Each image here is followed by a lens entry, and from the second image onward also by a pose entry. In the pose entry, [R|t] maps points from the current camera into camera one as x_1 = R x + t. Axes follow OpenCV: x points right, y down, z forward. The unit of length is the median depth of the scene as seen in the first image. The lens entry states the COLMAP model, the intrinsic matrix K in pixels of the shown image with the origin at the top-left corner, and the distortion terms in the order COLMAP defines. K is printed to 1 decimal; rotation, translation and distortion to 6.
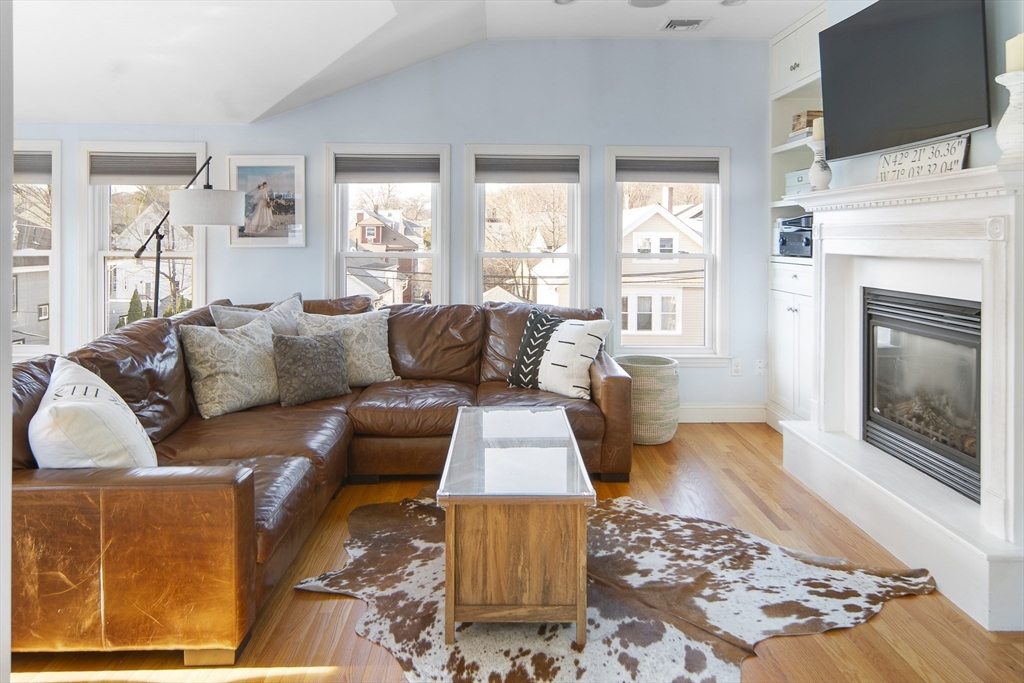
lens RADIAL K [[698.4, 0, 501.4], [0, 698.4, 241.1], [0, 0, 1]] dist [0.003707, 0.004658]
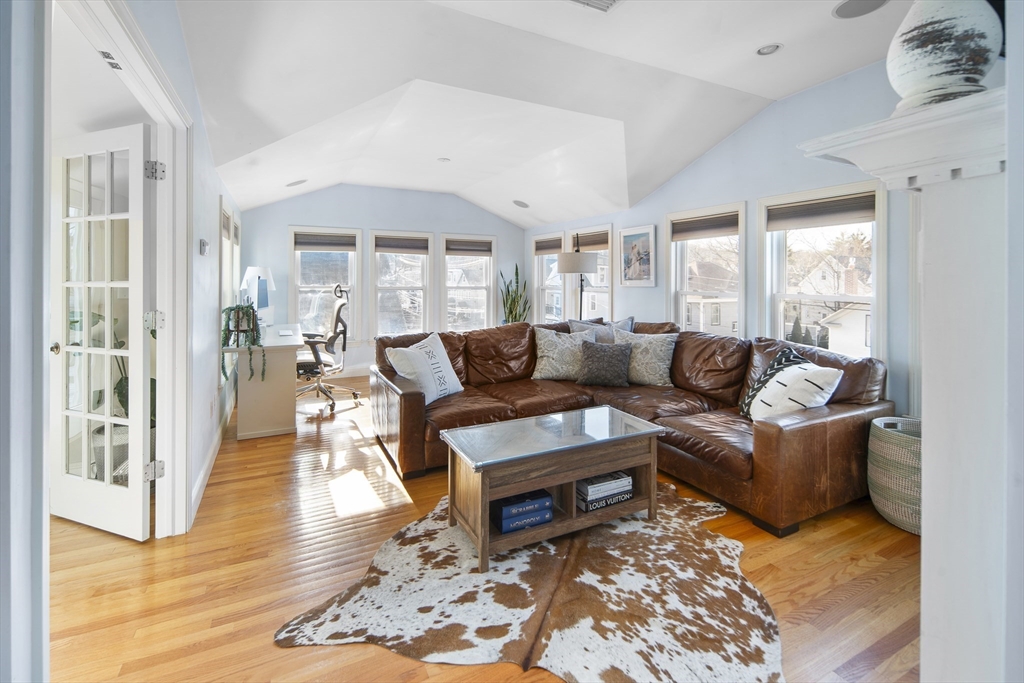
lens RADIAL K [[450.5, 0, 501.9], [0, 450.5, 278.3], [0, 0, 1]] dist [0.002480, -0.000328]
pose [[0.428481, -0.005246, -0.903536, 0.719254], [-0.006123, 0.999943, -0.008709, 0.001649], [0.903530, 0.009264, 0.428425, 0.496407]]
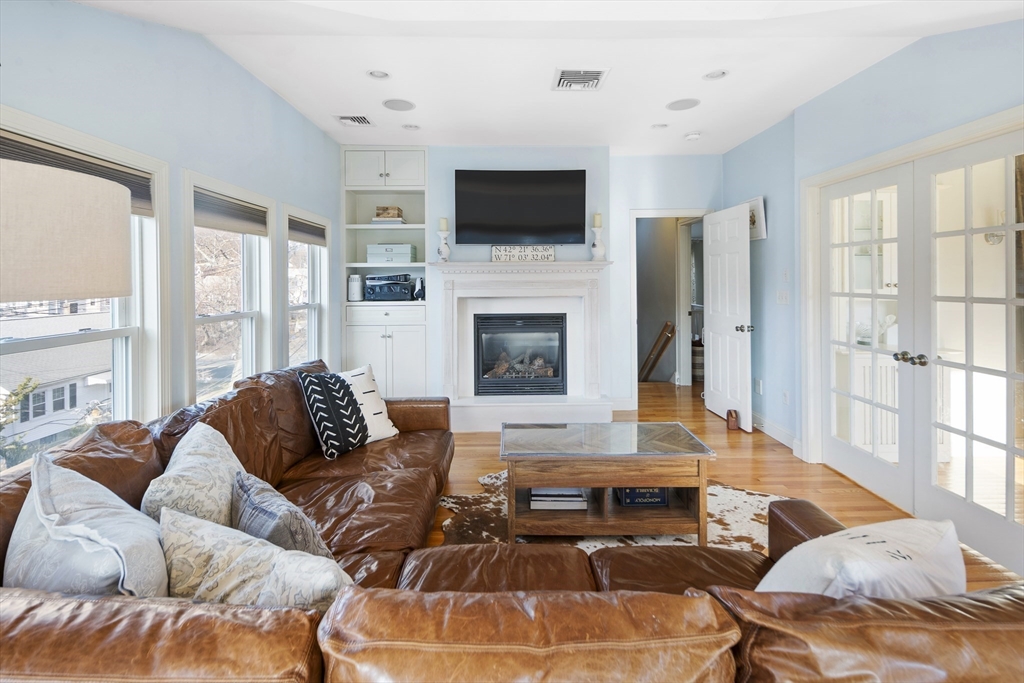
lens RADIAL K [[450.5, 0, 512.4], [0, 450.5, 283.9], [0, 0, 1]] dist [0.002480, -0.000328]
pose [[-0.010725, -0.016060, 0.999814, -0.842714], [0.012009, 0.999797, 0.016189, -0.040361], [-0.999870, 0.012180, -0.010530, 1.107576]]
